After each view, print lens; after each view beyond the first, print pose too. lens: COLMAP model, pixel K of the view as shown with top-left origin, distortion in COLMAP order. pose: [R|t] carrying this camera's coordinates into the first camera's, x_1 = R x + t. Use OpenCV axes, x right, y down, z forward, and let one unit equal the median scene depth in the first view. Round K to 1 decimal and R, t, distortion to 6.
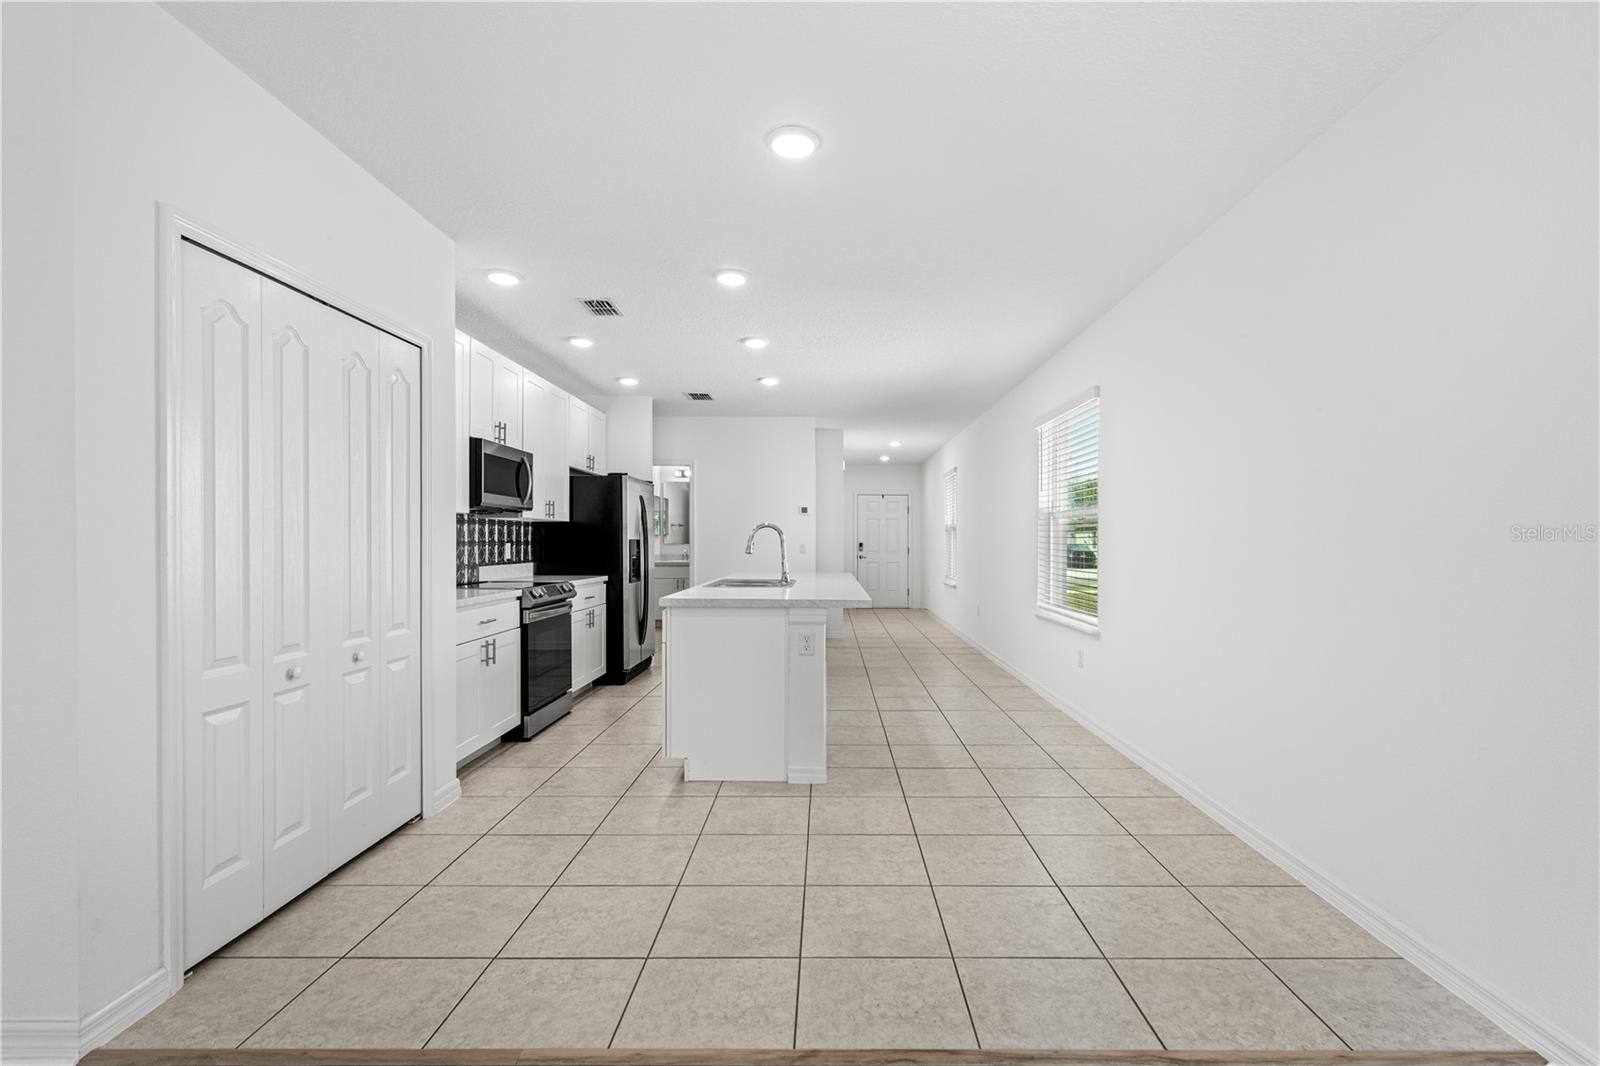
lens RADIAL K [[727.8, 0, 821.0], [0, 727.8, 543.2], [0, 0, 1]] dist [-0.010409, 0.005164]
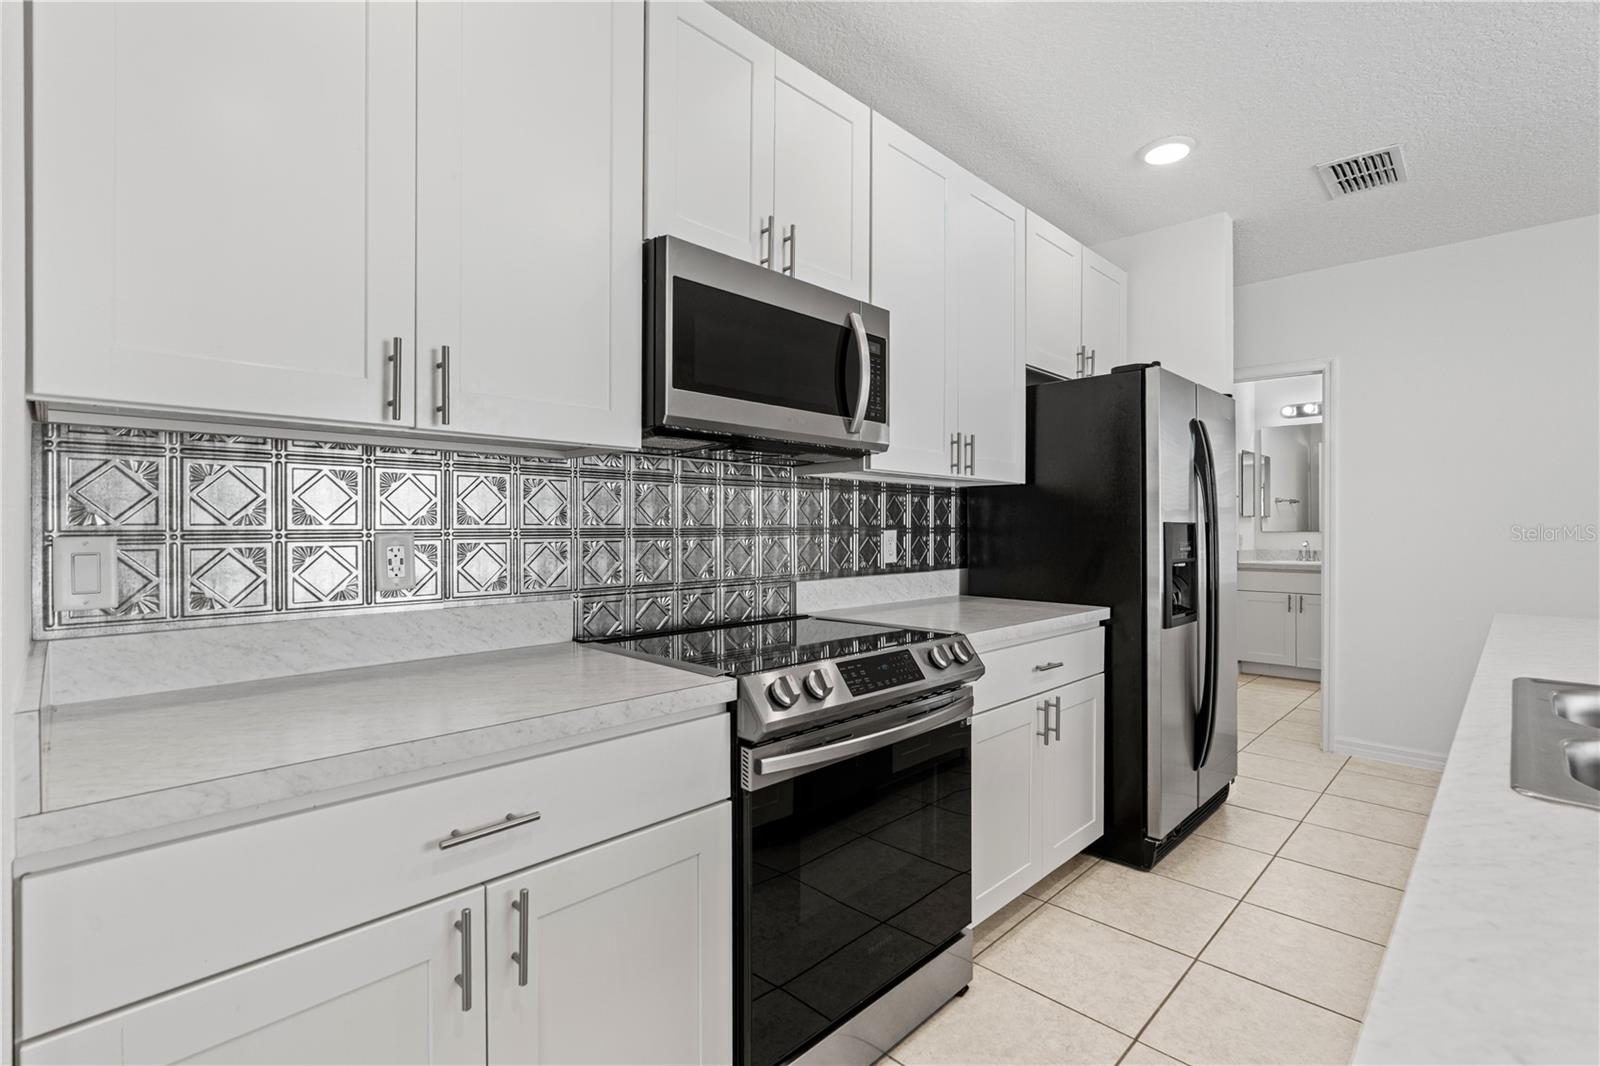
lens RADIAL K [[727.8, 0, 815.9], [0, 727.8, 533.0], [0, 0, 1]] dist [-0.010409, 0.005164]
pose [[0.721115, 0.006915, -0.692781, -0.142598], [-0.002978, 0.999972, 0.006883, -0.001539], [0.692809, -0.002900, 0.721116, 0.668596]]
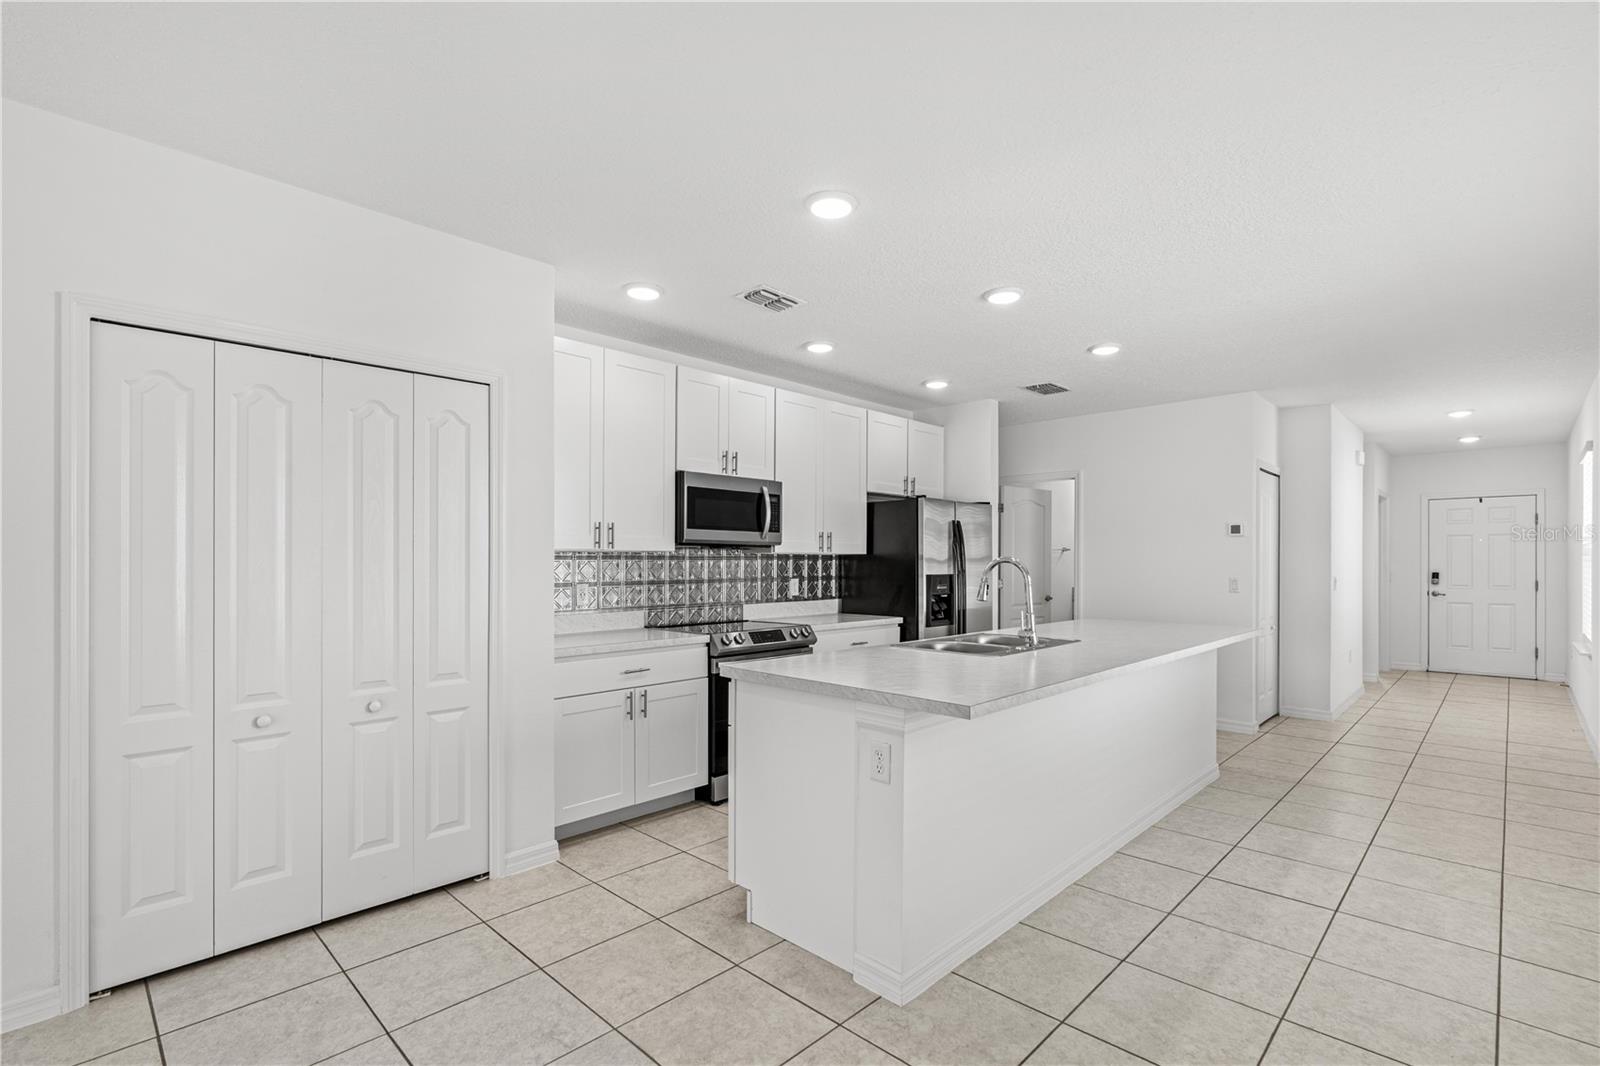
lens RADIAL K [[727.8, 0, 816.0], [0, 727.8, 563.8], [0, 0, 1]] dist [-0.010409, 0.005164]
pose [[0.725130, -0.001514, -0.688610, 0.253241], [0.000633, 0.999999, -0.001532, -0.019289], [0.688611, 0.000675, 0.725130, 0.367324]]
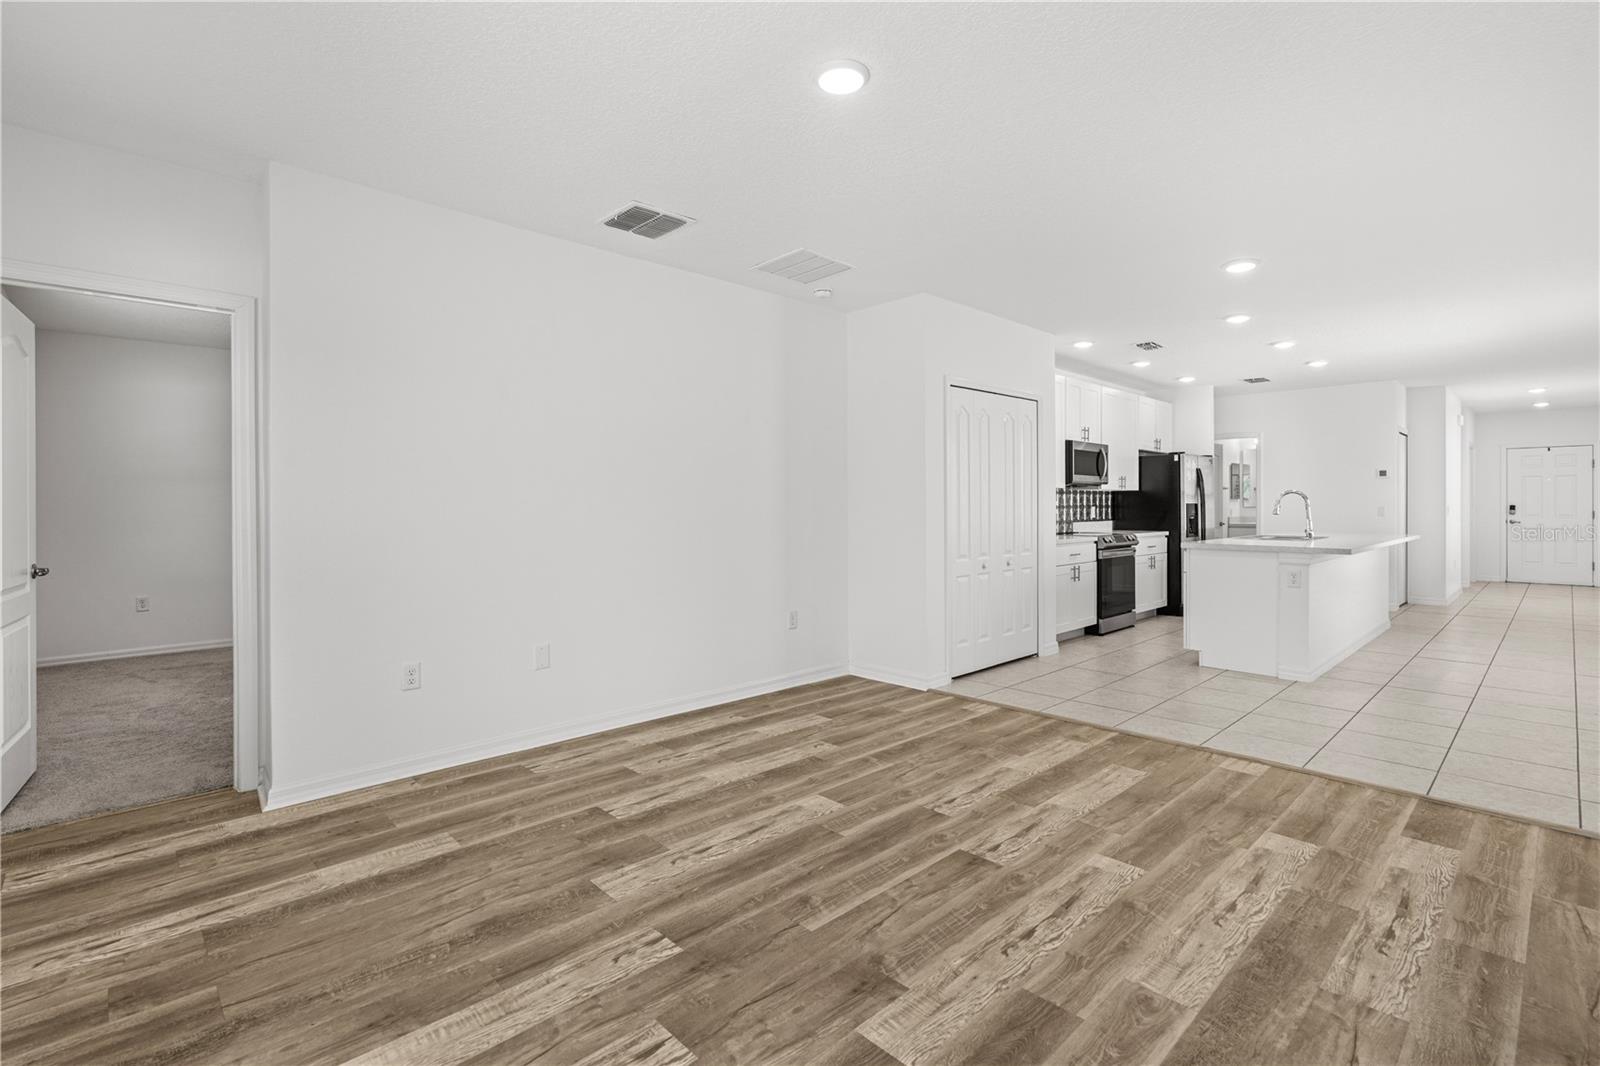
lens RADIAL K [[727.8, 0, 821.8], [0, 727.8, 508.1], [0, 0, 1]] dist [-0.010409, 0.005164]
pose [[0.701816, -0.001478, -0.712356, 0.231942], [0.002794, 0.999996, 0.000679, 0.000200], [0.712352, -0.002467, 0.701818, -0.418990]]
